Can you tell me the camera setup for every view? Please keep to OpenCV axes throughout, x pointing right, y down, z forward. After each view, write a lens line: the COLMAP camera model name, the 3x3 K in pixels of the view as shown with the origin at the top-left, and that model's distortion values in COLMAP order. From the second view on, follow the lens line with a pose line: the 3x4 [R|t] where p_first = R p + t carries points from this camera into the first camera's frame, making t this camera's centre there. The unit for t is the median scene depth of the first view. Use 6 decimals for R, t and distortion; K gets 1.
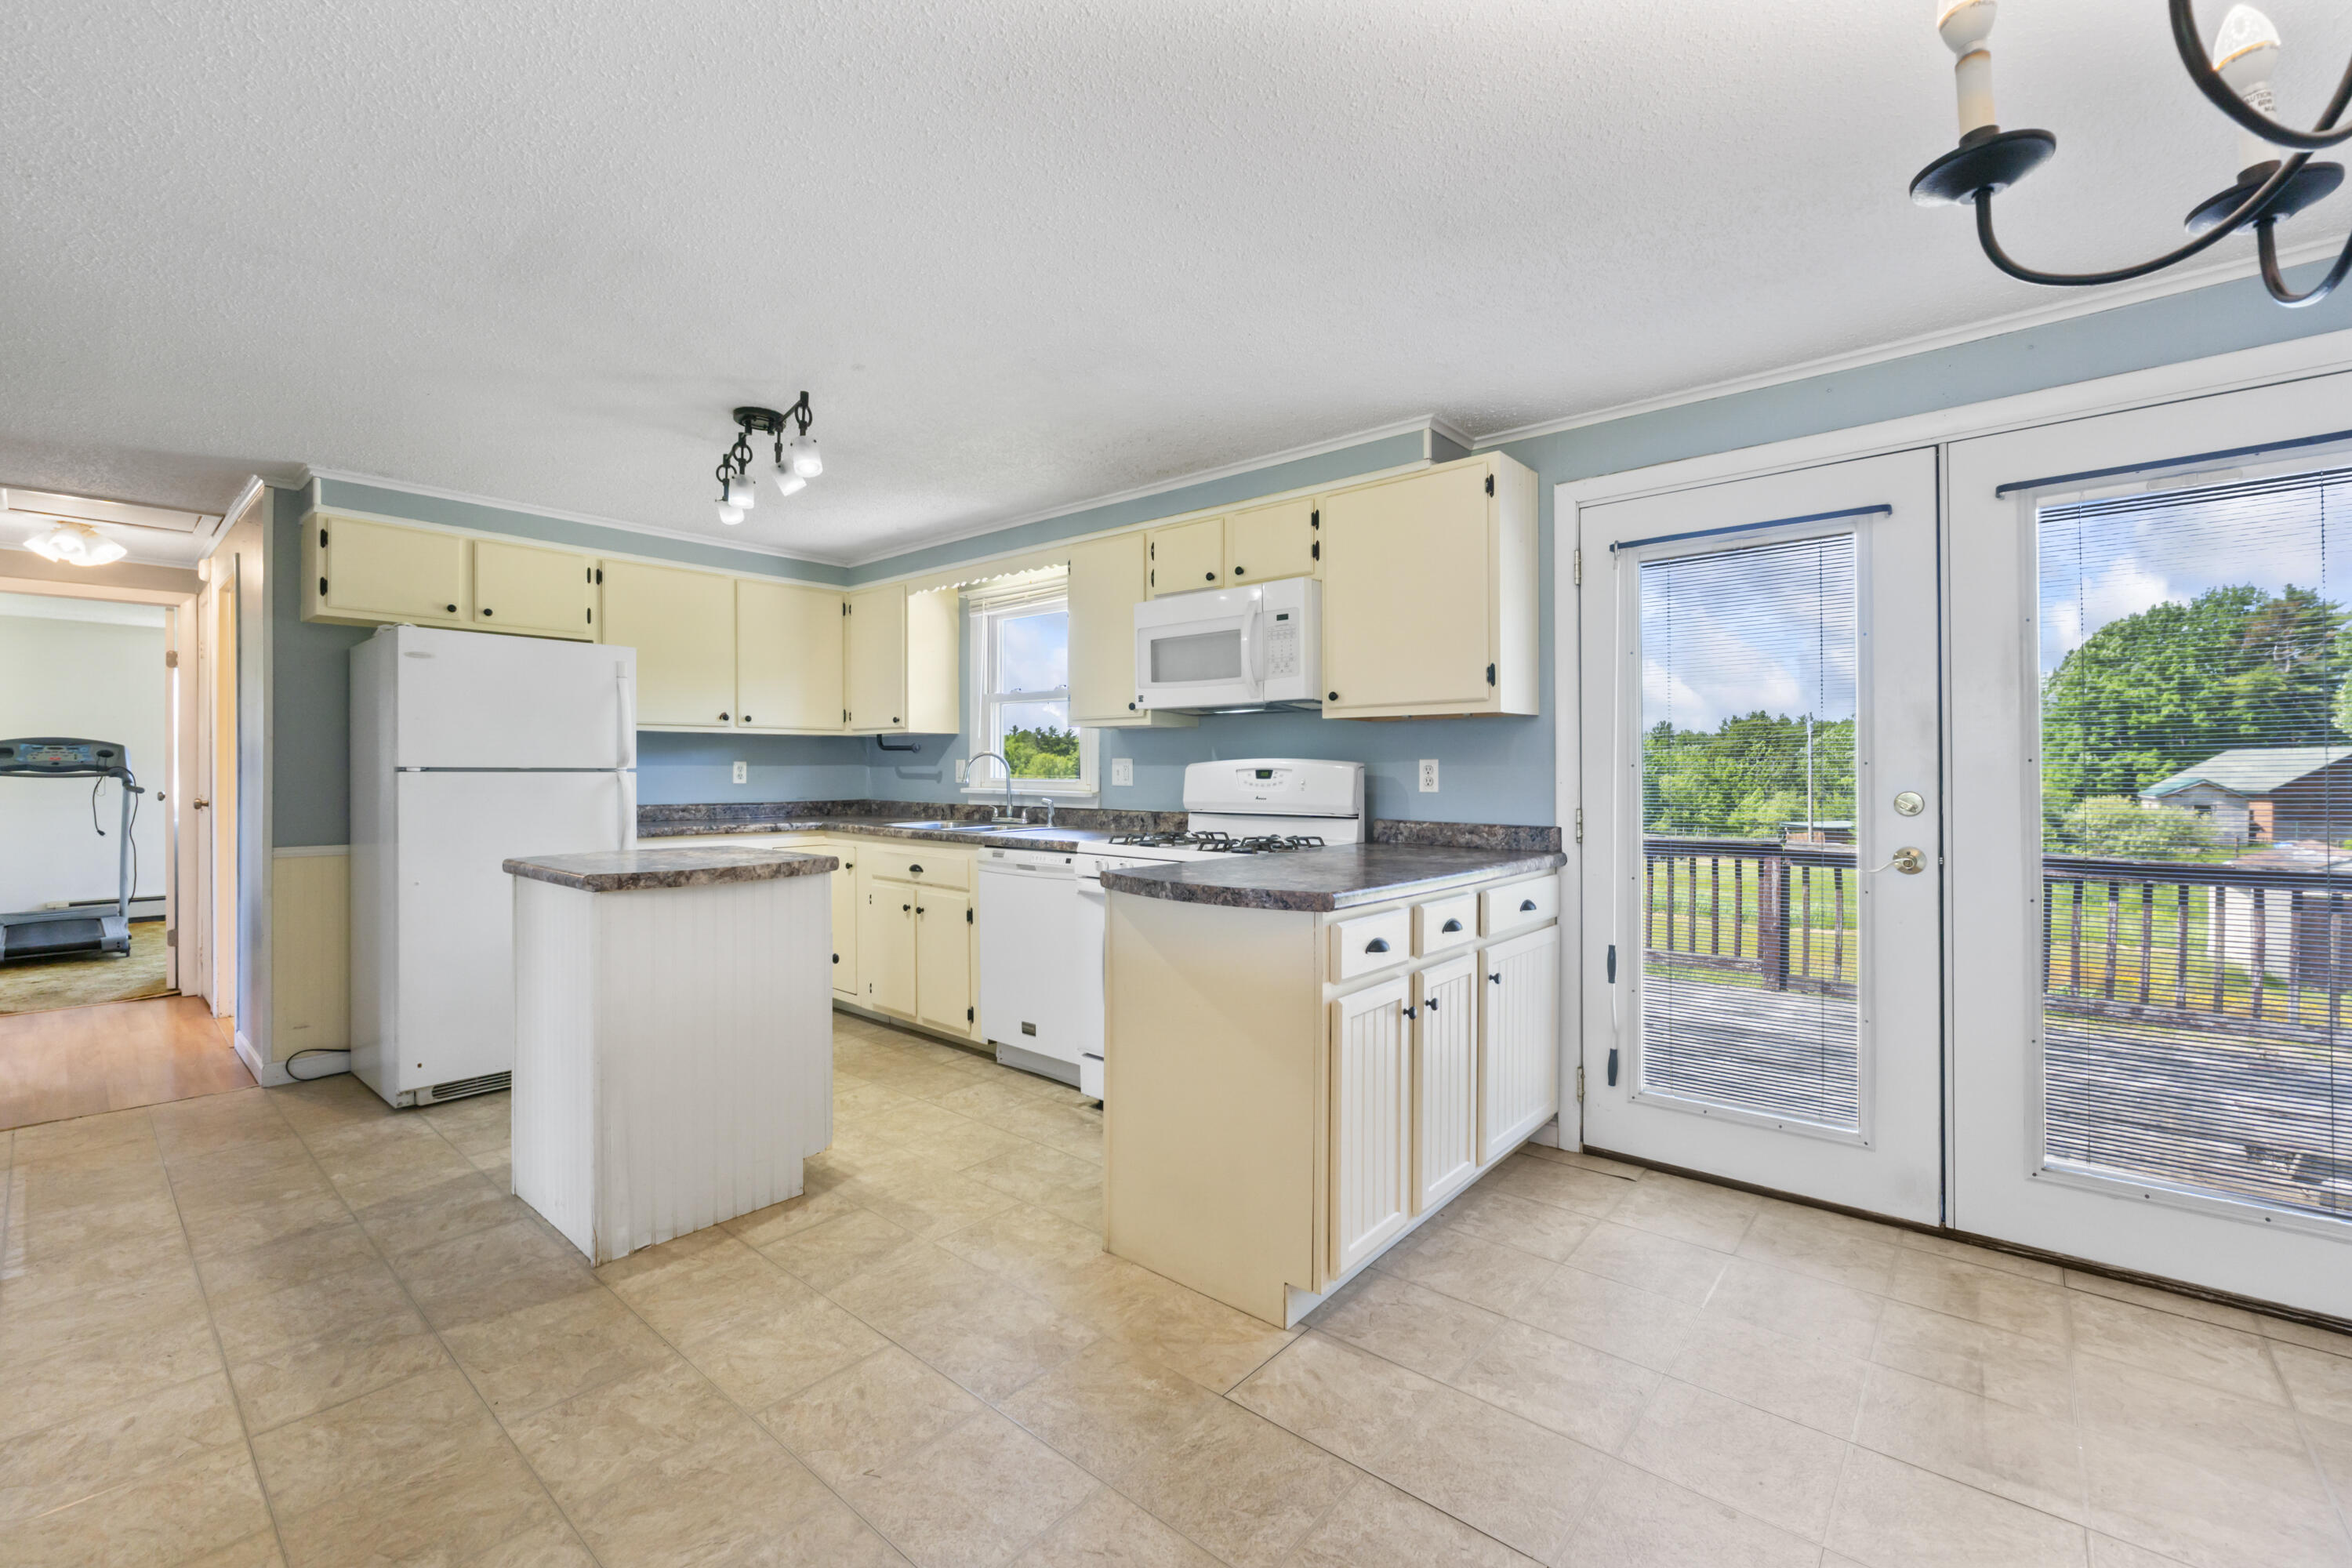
lens RADIAL K [[981.1, 0, 1168.2], [0, 981.1, 773.5], [0, 0, 1]] dist [-0.003683, -0.000273]
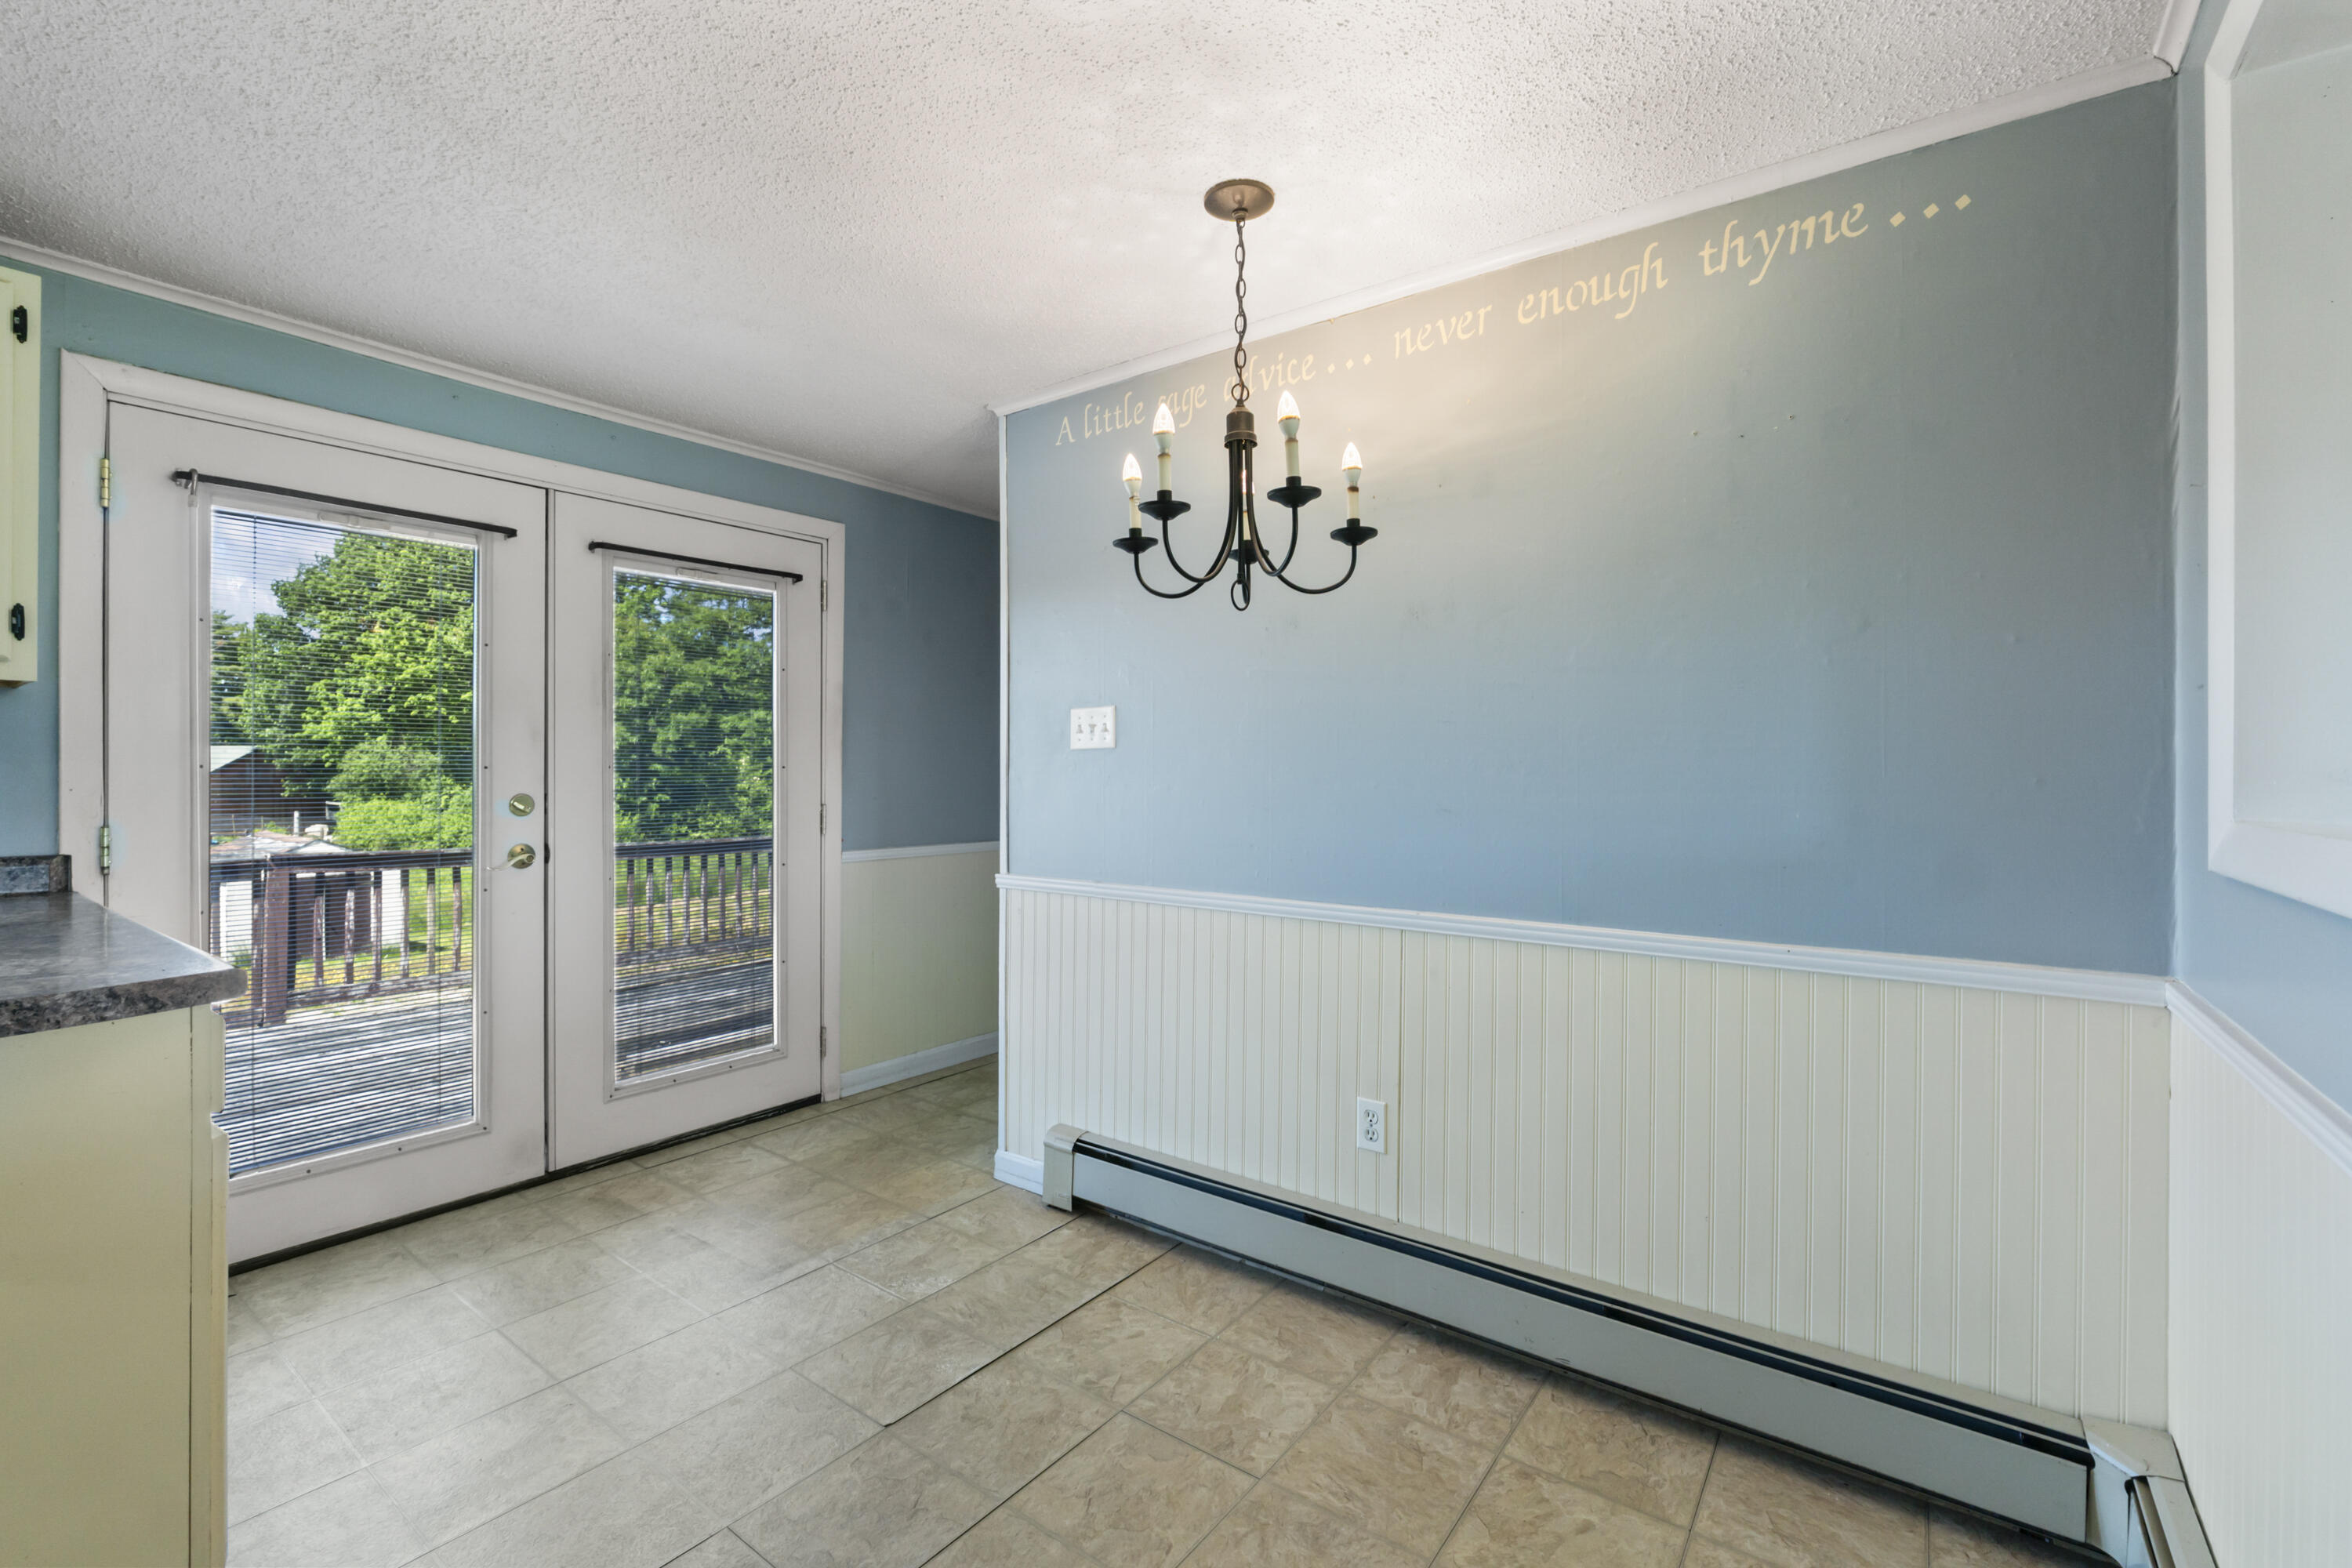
lens RADIAL K [[1008.5, 0, 1177.6], [0, 1008.5, 776.0], [0, 0, 1]] dist [-0.004387, -0.001223]
pose [[-0.074584, -0.000245, 0.997215, -0.309149], [-0.006928, 0.999976, -0.000272, -0.004924], [-0.997191, -0.006929, -0.074584, 0.248556]]
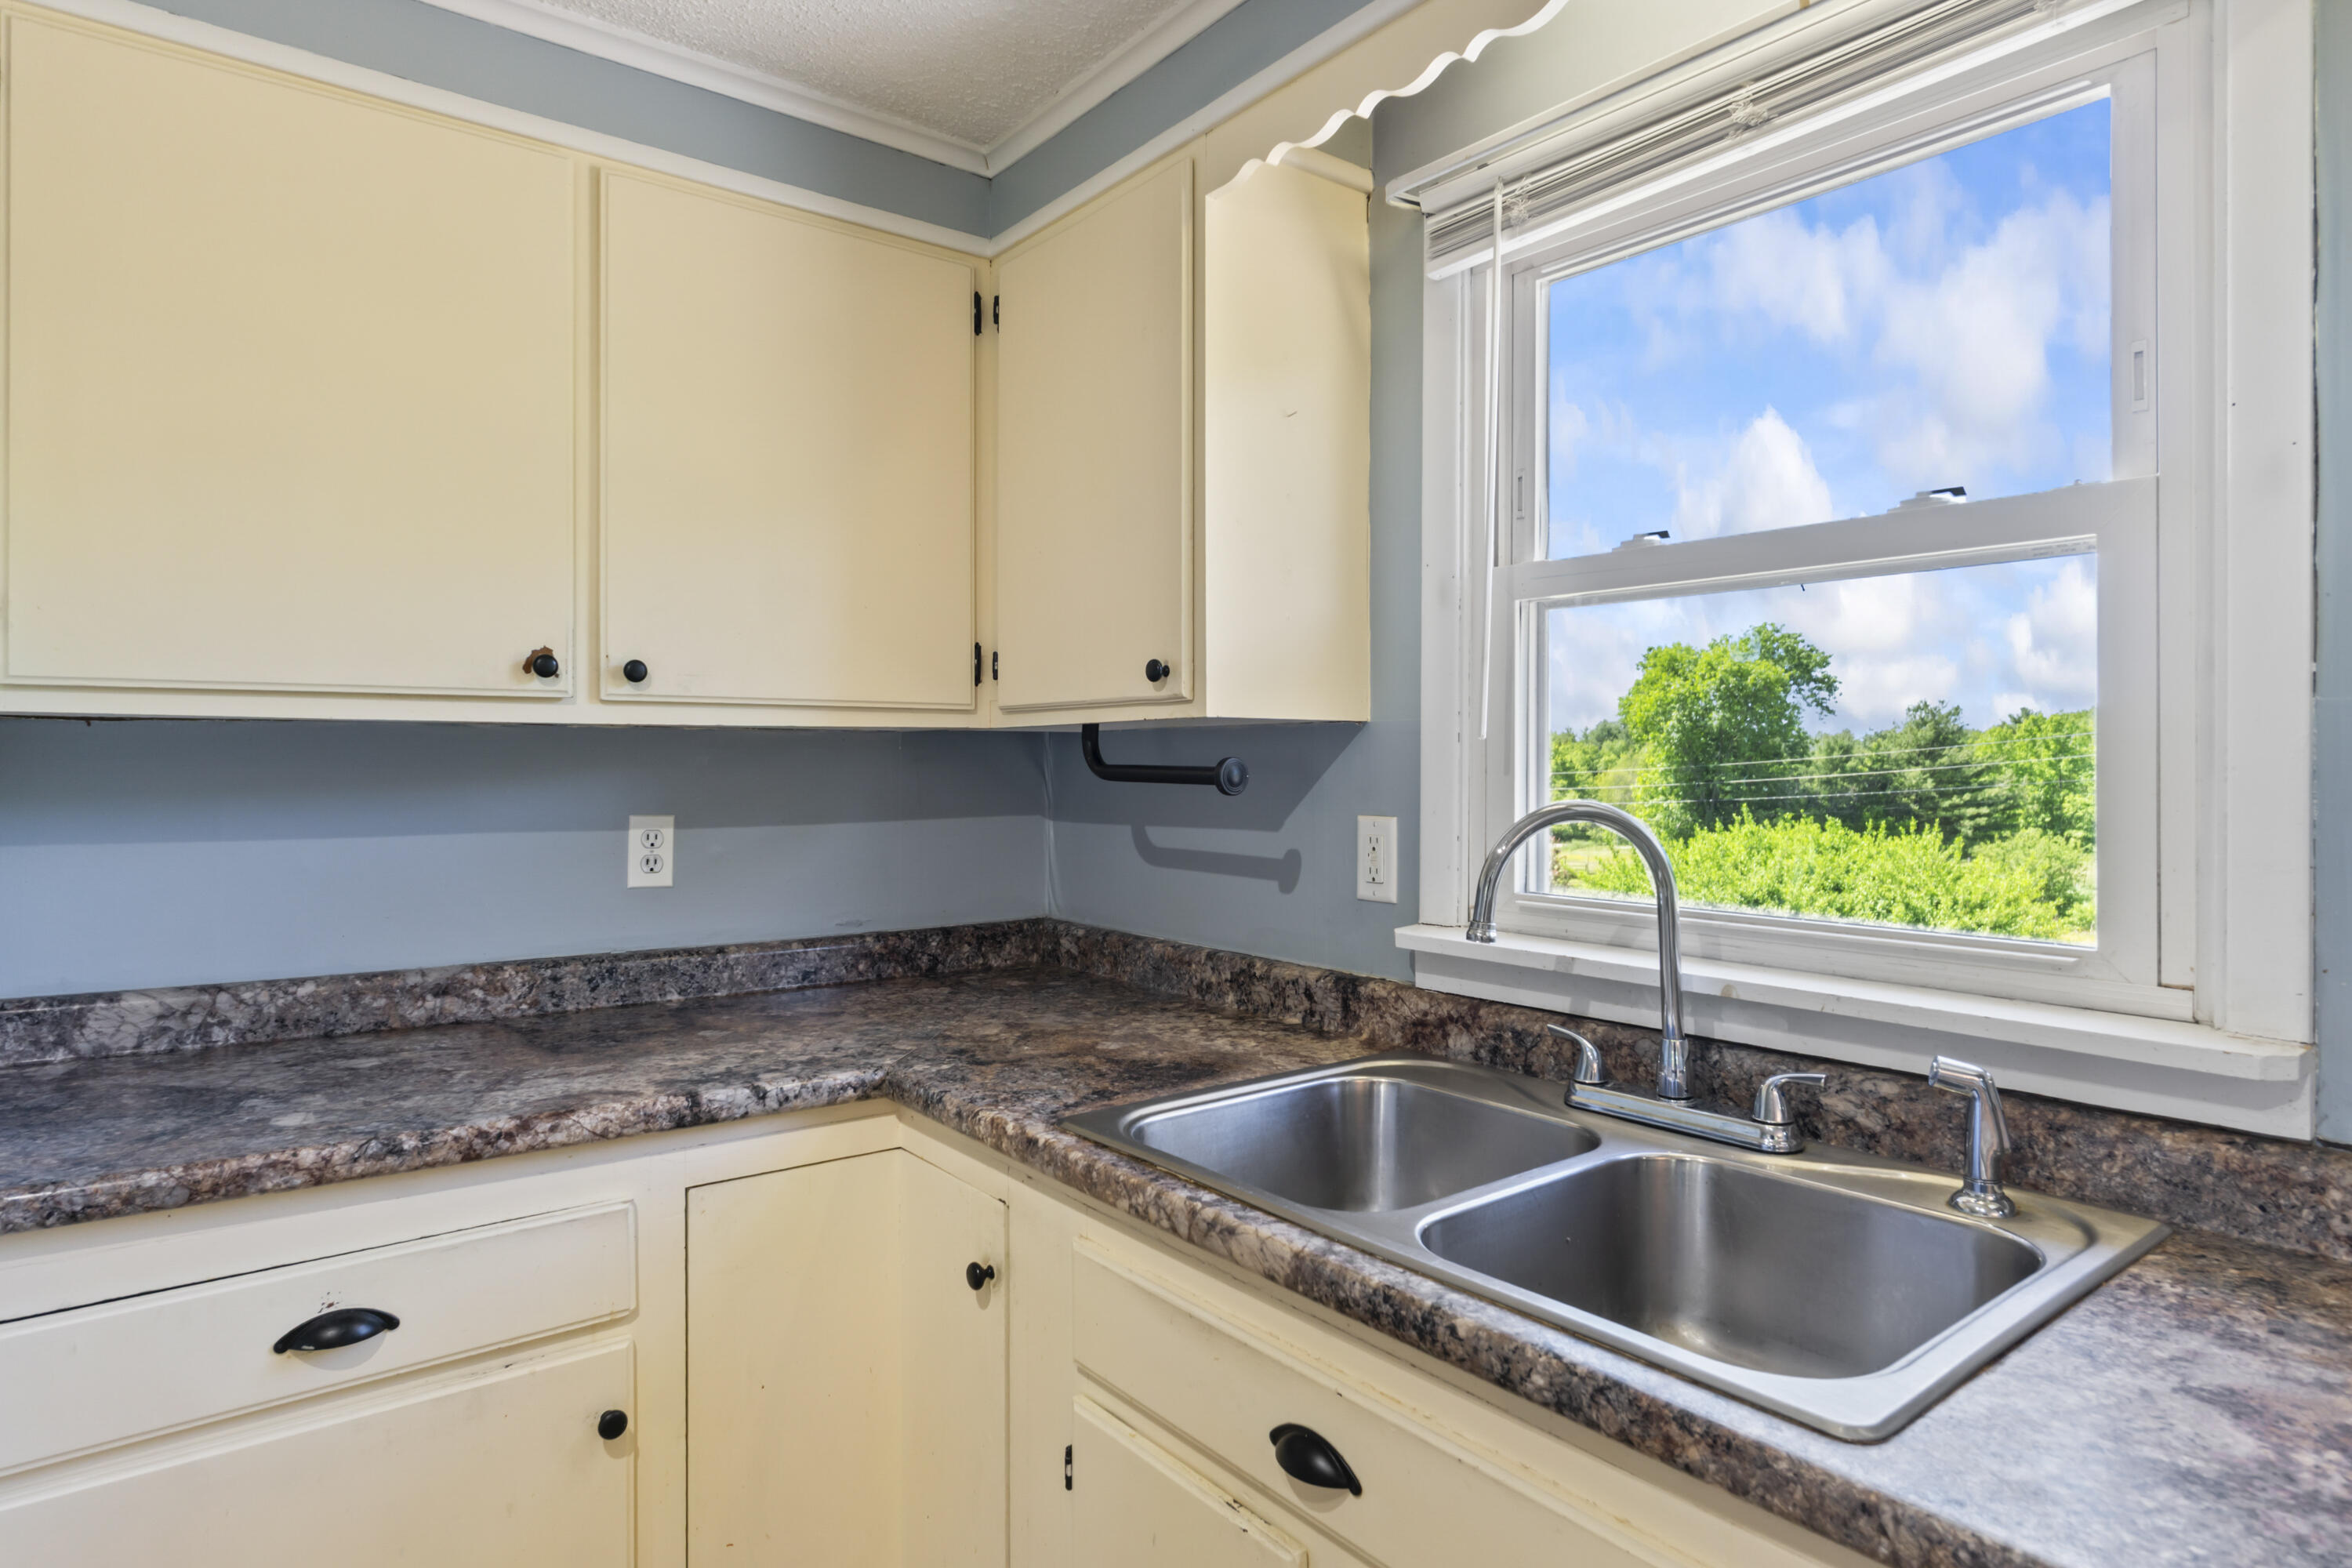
lens RADIAL K [[1301.7, 0, 1164.7], [0, 1301.7, 751.5], [0, 0, 1]] dist [-0.001698, -0.000824]
pose [[0.980152, -0.001249, -0.198244, -0.286393], [-0.002116, 0.999857, -0.016760, -0.037474], [0.198236, 0.016847, 0.980009, 0.912989]]
